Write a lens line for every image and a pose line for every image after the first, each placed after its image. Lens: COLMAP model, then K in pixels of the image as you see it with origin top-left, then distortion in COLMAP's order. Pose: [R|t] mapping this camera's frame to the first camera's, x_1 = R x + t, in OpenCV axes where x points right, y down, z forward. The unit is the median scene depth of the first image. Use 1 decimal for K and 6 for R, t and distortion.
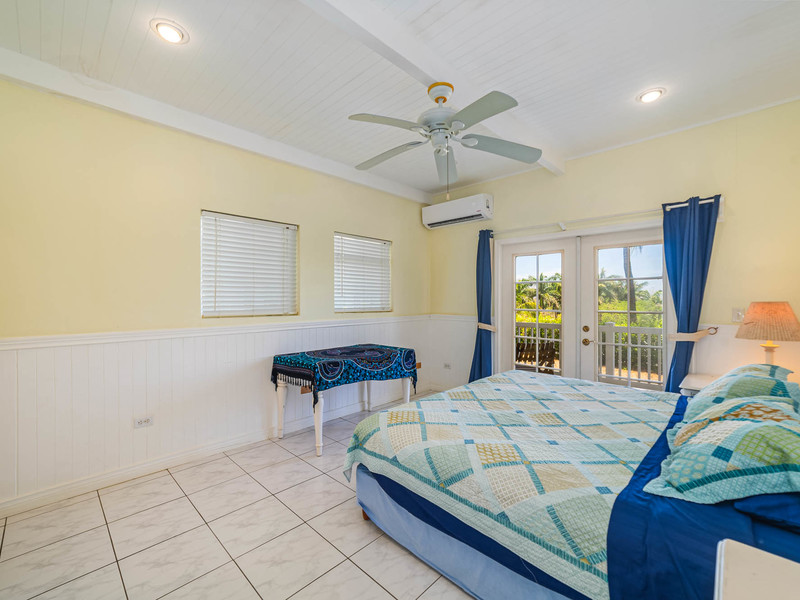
lens RADIAL K [[354.5, 0, 400.6], [0, 354.5, 291.2], [0, 0, 1]] dist [-0.010263, 0.005412]
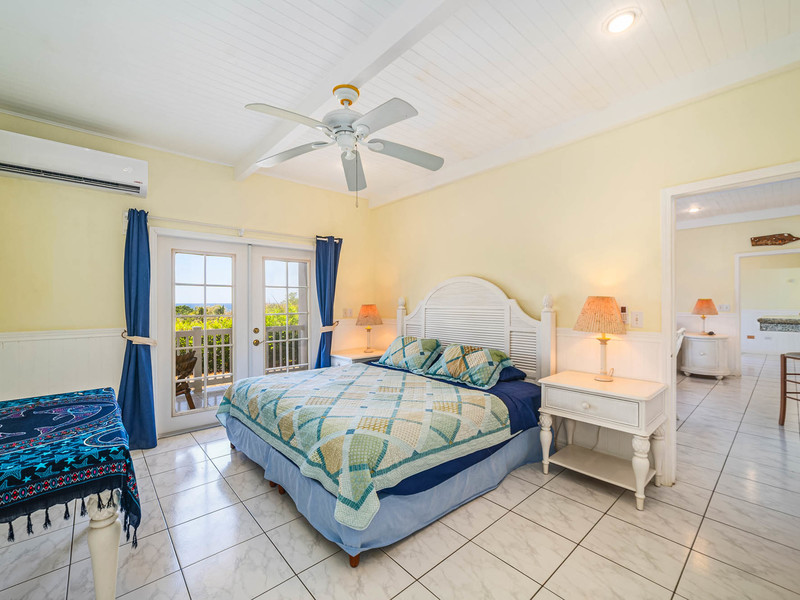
lens RADIAL K [[354.5, 0, 392.8], [0, 354.5, 298.7], [0, 0, 1]] dist [-0.010263, 0.005412]
pose [[0.069071, 0.014453, 0.997507, -0.744098], [-0.017505, 0.999759, -0.013273, 0.019847], [-0.997458, -0.016544, 0.069307, 0.689867]]
